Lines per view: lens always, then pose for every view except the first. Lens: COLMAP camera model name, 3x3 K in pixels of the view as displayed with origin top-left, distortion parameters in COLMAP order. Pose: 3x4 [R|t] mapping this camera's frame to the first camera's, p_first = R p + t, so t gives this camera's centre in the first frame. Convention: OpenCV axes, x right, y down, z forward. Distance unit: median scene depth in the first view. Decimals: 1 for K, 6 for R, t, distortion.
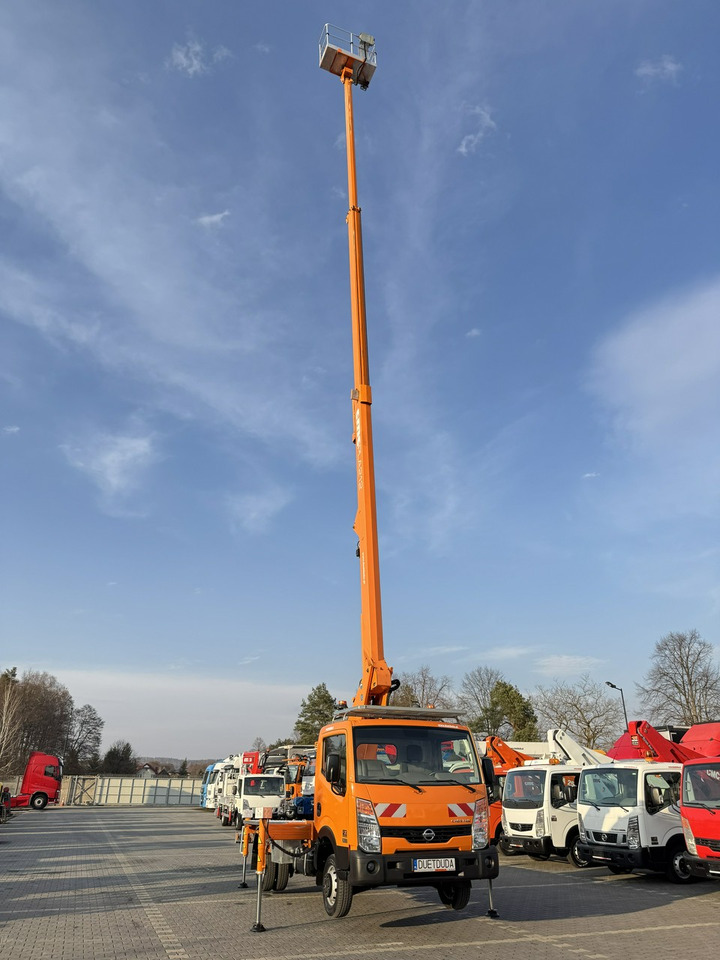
lens RADIAL K [[696.9, 0, 360.0], [0, 696.9, 480.0], [0, 0, 1]] dist [0.040648, -0.051634]
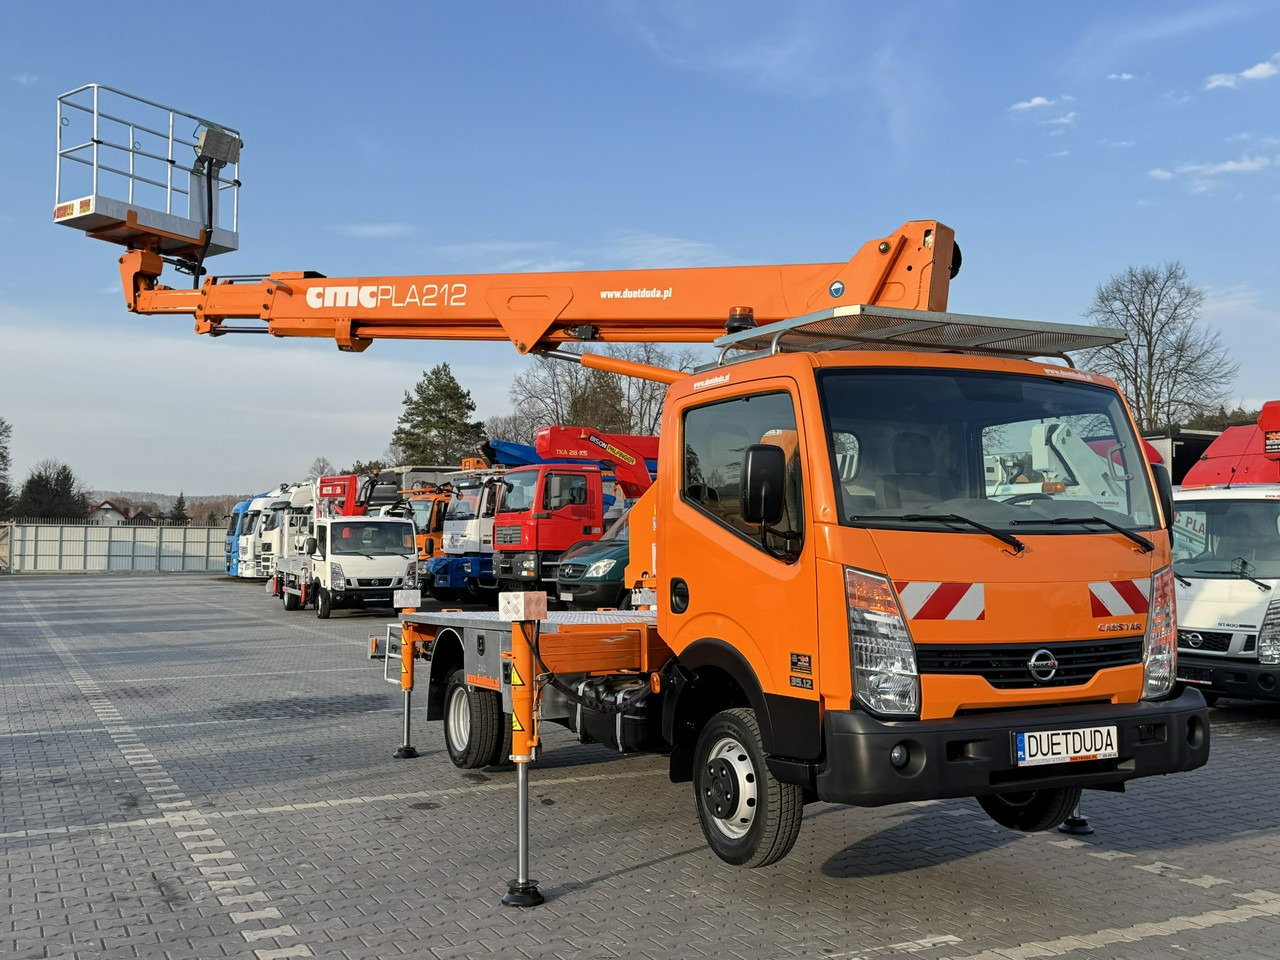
lens RADIAL K [[1280.8, 0, 640.0], [0, 1280.8, 480.0], [0, 0, 1]] dist [0.201905, -0.386116]
pose [[0.993547, 0.003571, 0.113361, -0.084433], [-0.043902, 0.933698, 0.355359, 0.102252], [-0.104576, -0.358042, 0.927830, 0.232018]]
